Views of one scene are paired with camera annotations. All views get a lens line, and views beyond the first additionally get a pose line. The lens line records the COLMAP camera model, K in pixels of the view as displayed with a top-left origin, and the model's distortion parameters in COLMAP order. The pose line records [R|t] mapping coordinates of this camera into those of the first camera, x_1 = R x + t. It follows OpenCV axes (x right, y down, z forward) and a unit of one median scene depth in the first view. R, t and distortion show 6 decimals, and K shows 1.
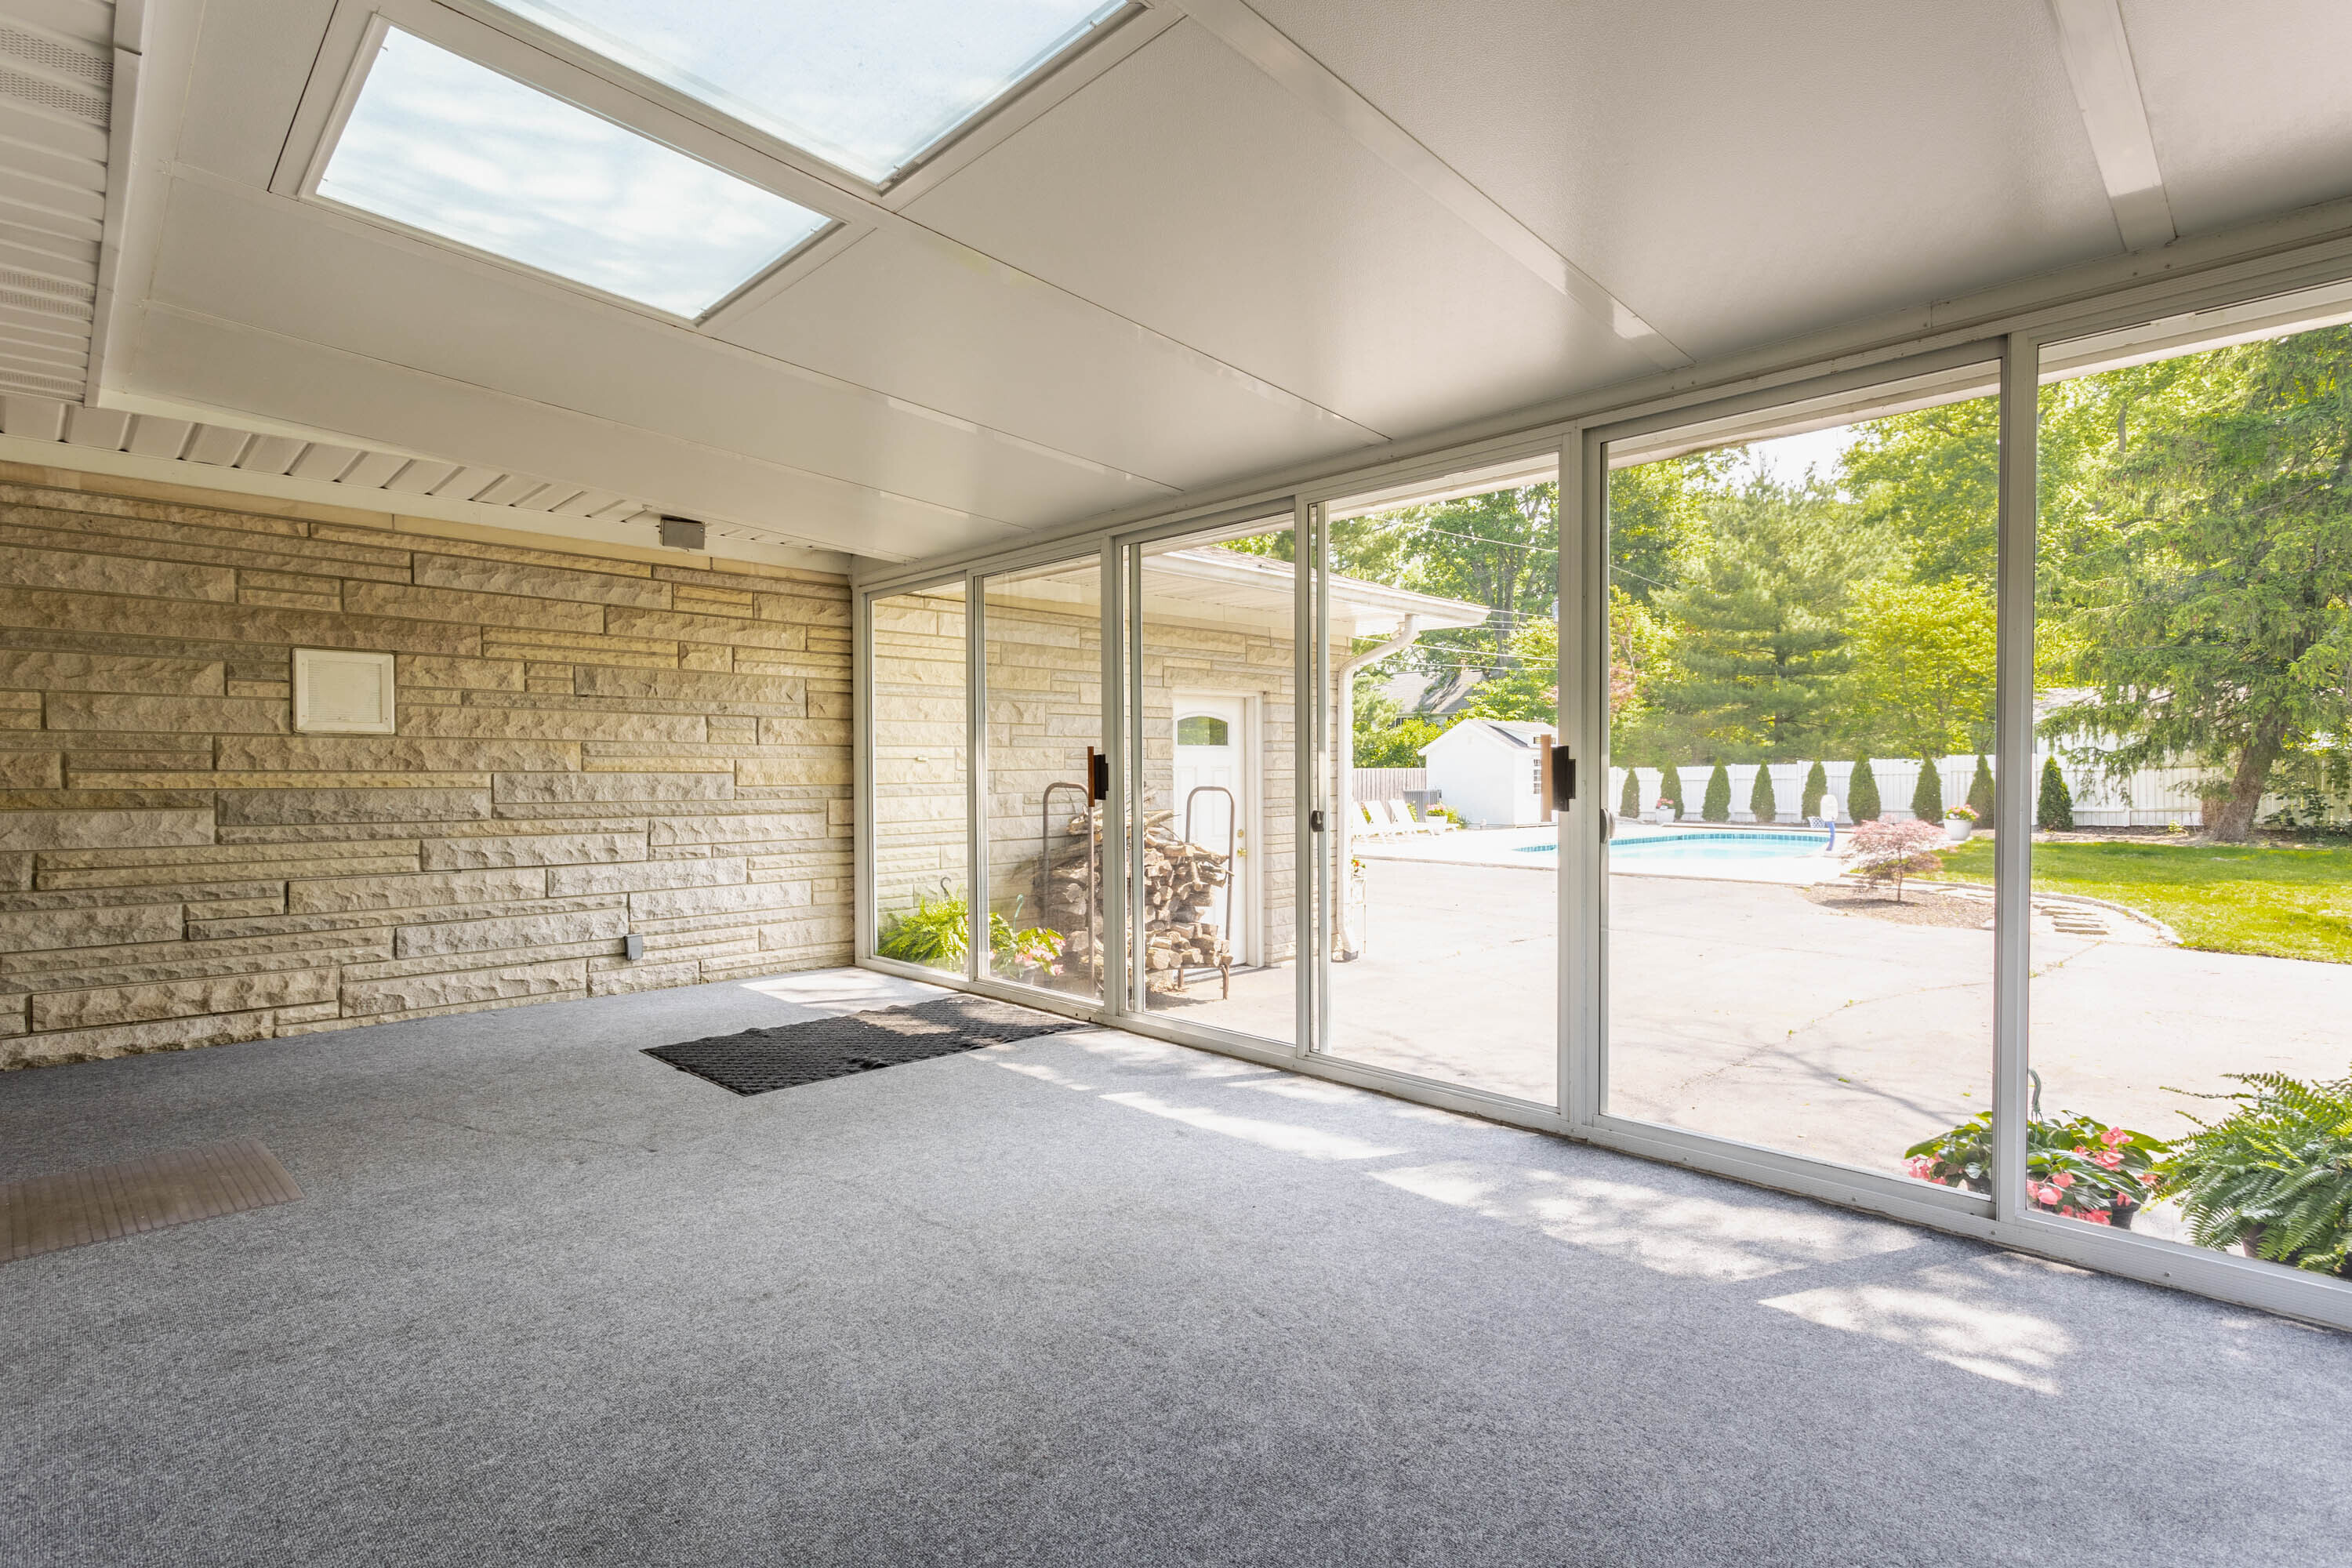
lens RADIAL K [[1139.1, 0, 1182.0], [0, 1139.1, 786.1], [0, 0, 1]] dist [-0.009425, 0.003618]
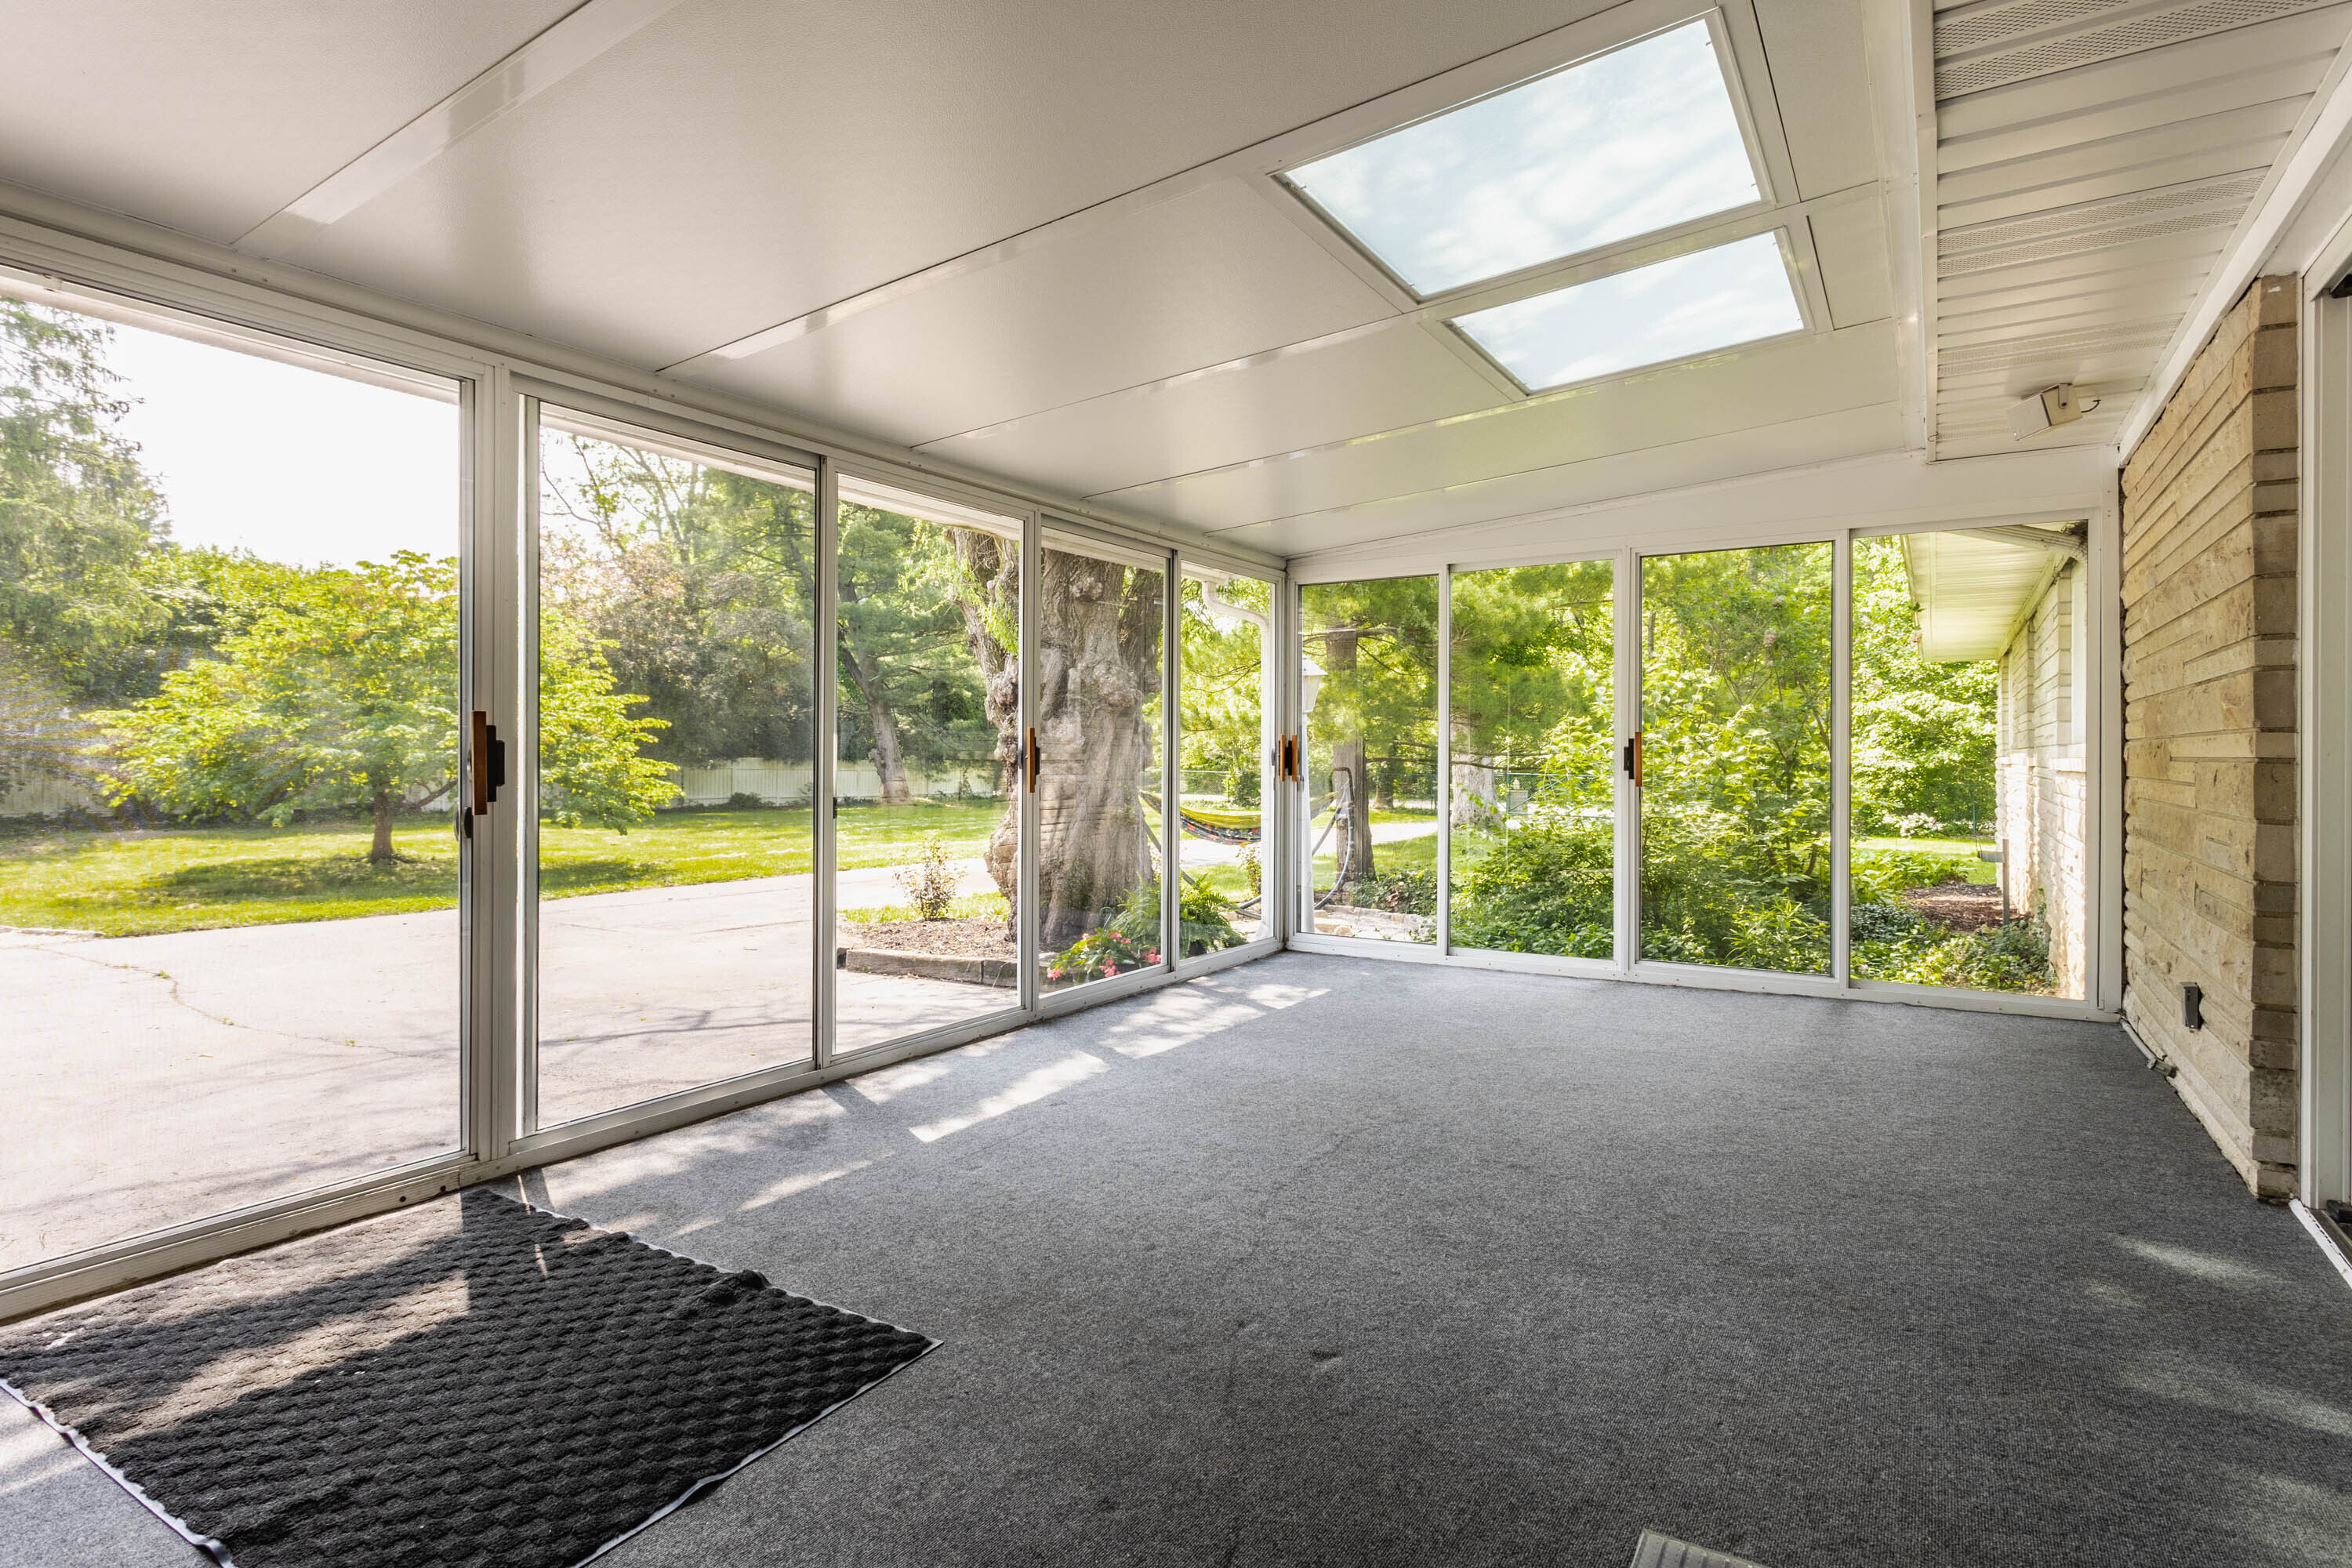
lens RADIAL K [[1139.1, 0, 1184.1], [0, 1139.1, 770.0], [0, 0, 1]] dist [-0.009425, 0.003618]
pose [[-0.196107, -0.014920, 0.980469, -0.870369], [0.018016, 0.999661, 0.018815, -0.015709], [-0.980417, 0.021354, -0.195771, 0.906053]]
